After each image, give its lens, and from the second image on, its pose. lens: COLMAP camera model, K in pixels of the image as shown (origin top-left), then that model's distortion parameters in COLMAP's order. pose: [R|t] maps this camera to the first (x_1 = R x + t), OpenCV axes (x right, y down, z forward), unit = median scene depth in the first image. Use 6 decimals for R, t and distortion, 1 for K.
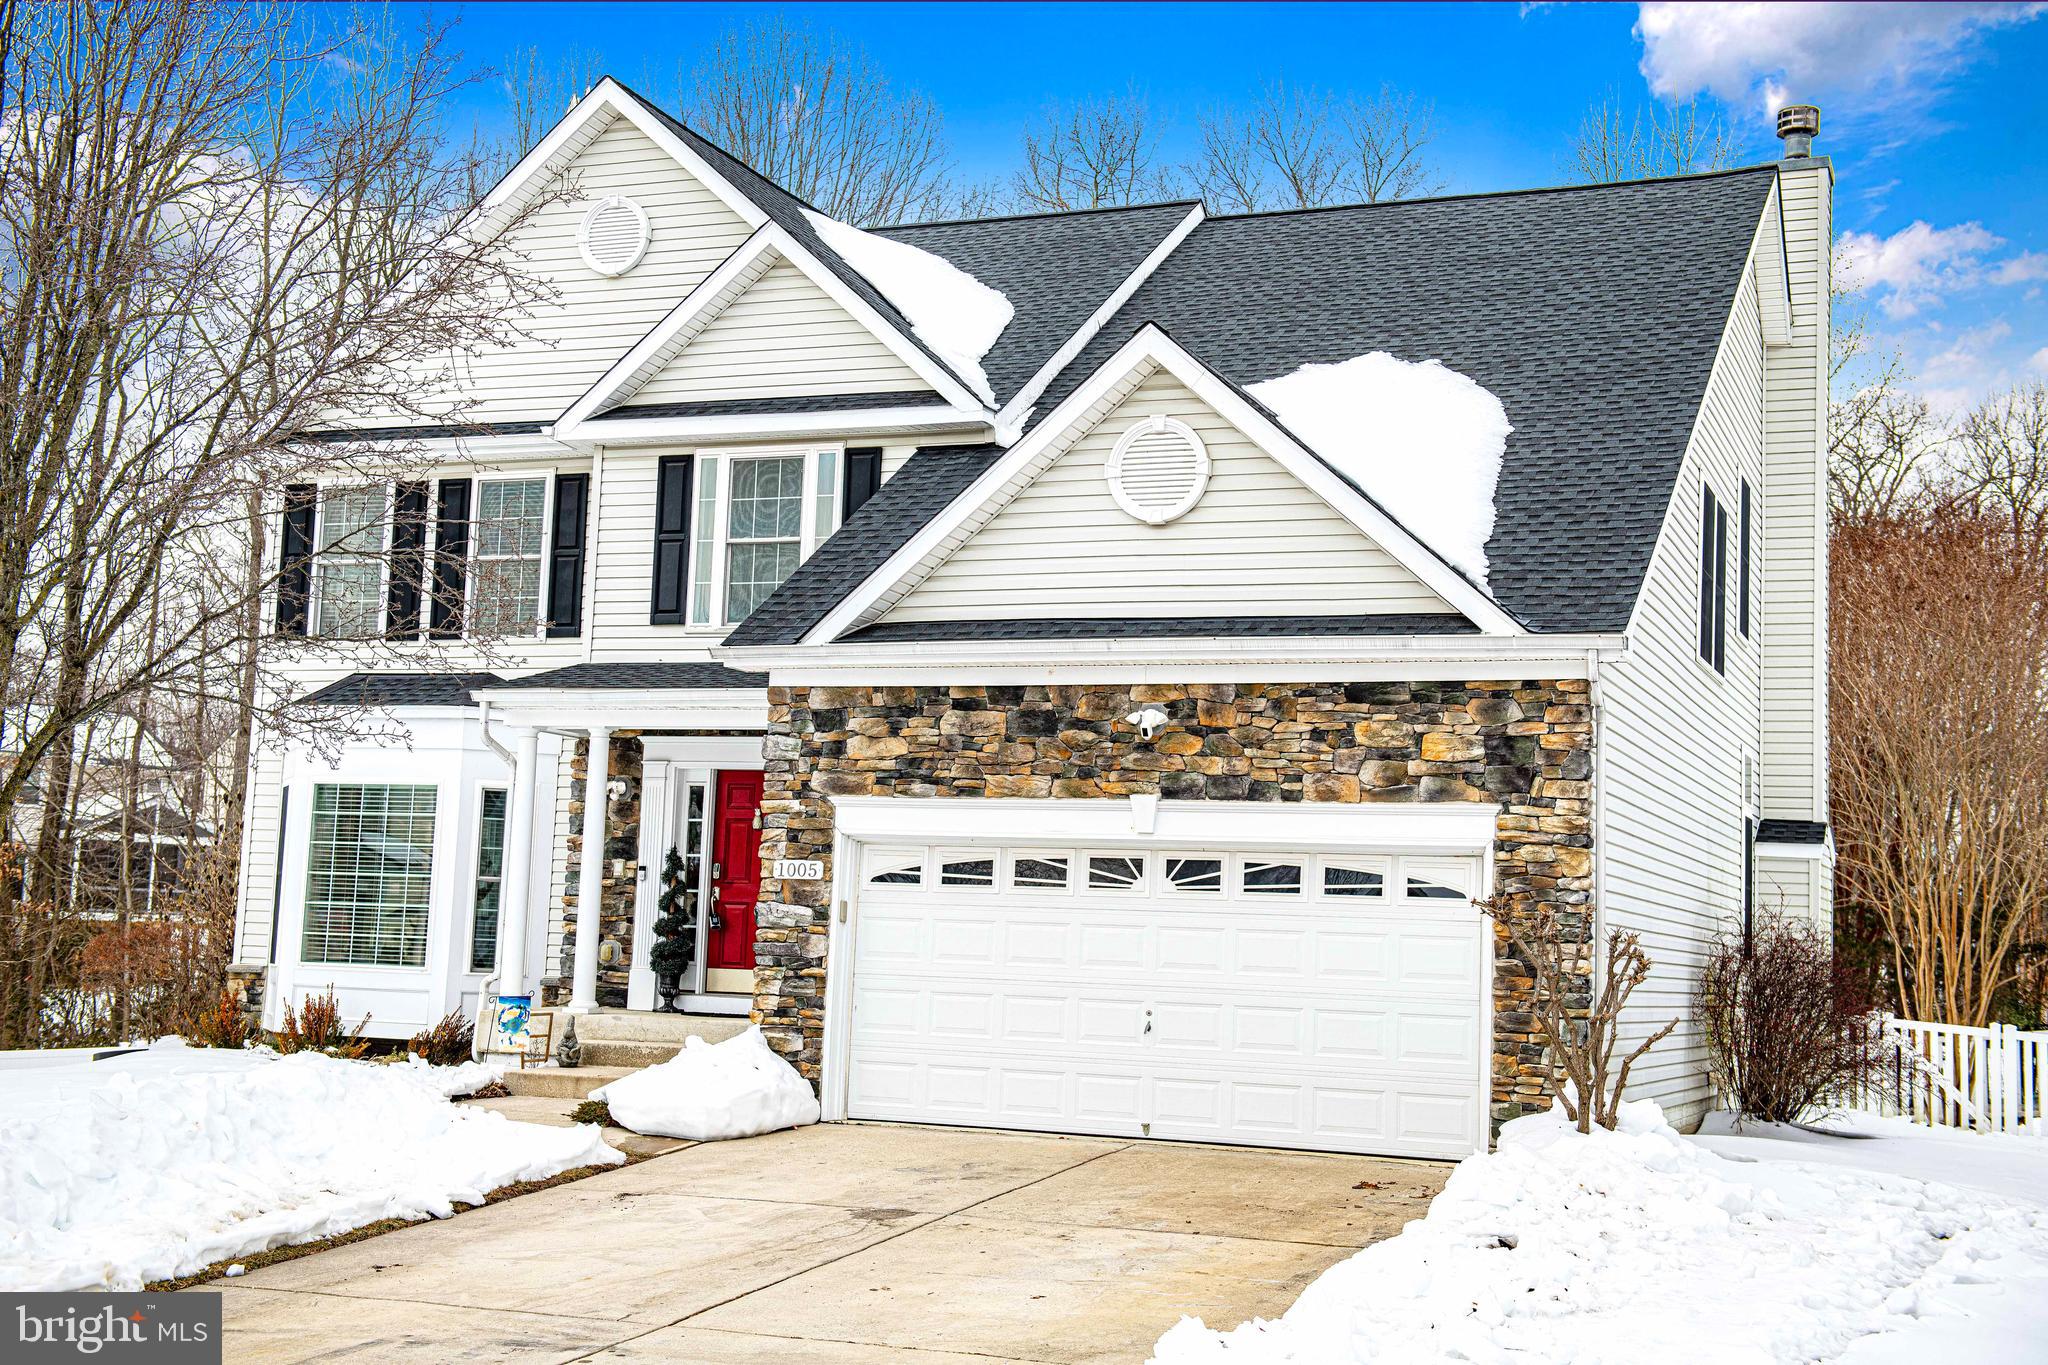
lens RADIAL K [[2518.6, 0, 1024.7], [0, 2518.6, 688.9], [0, 0, 1]] dist [0.092440, 0.000000]
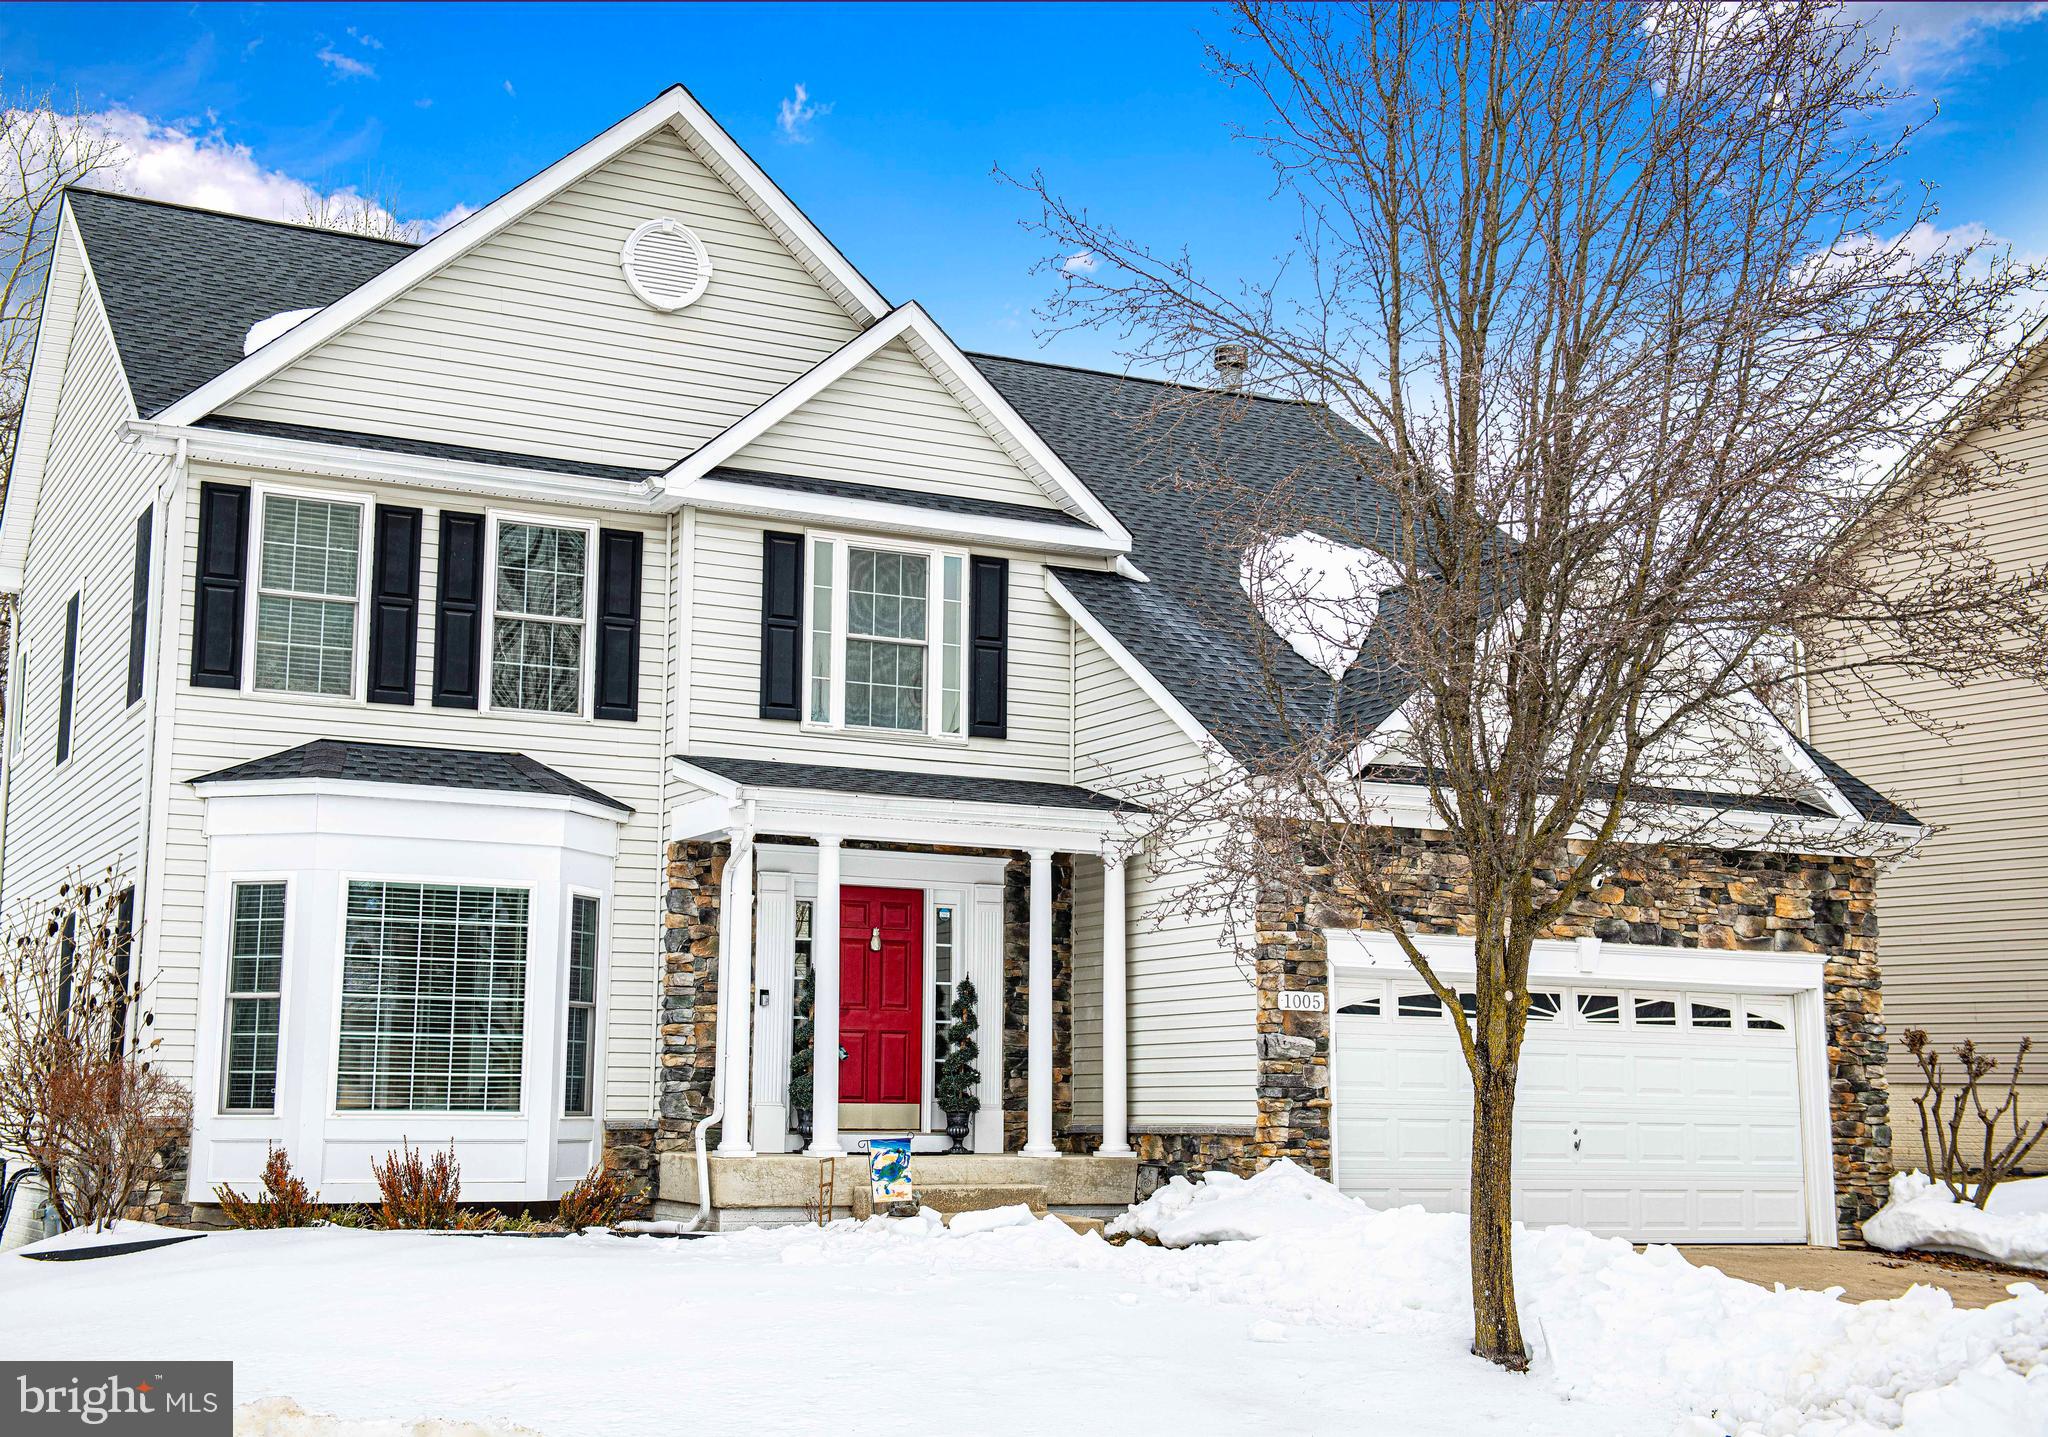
lens RADIAL K [[2620.8, 0, 1025.3], [0, 2620.8, 713.5], [0, 0, 1]] dist [0.139558, 0.000000]
pose [[0.650400, 0.081601, 0.755196, -0.973695], [-0.065064, 0.996544, -0.051643, 0.018384], [-0.756800, -0.015548, 0.653461, 0.398187]]
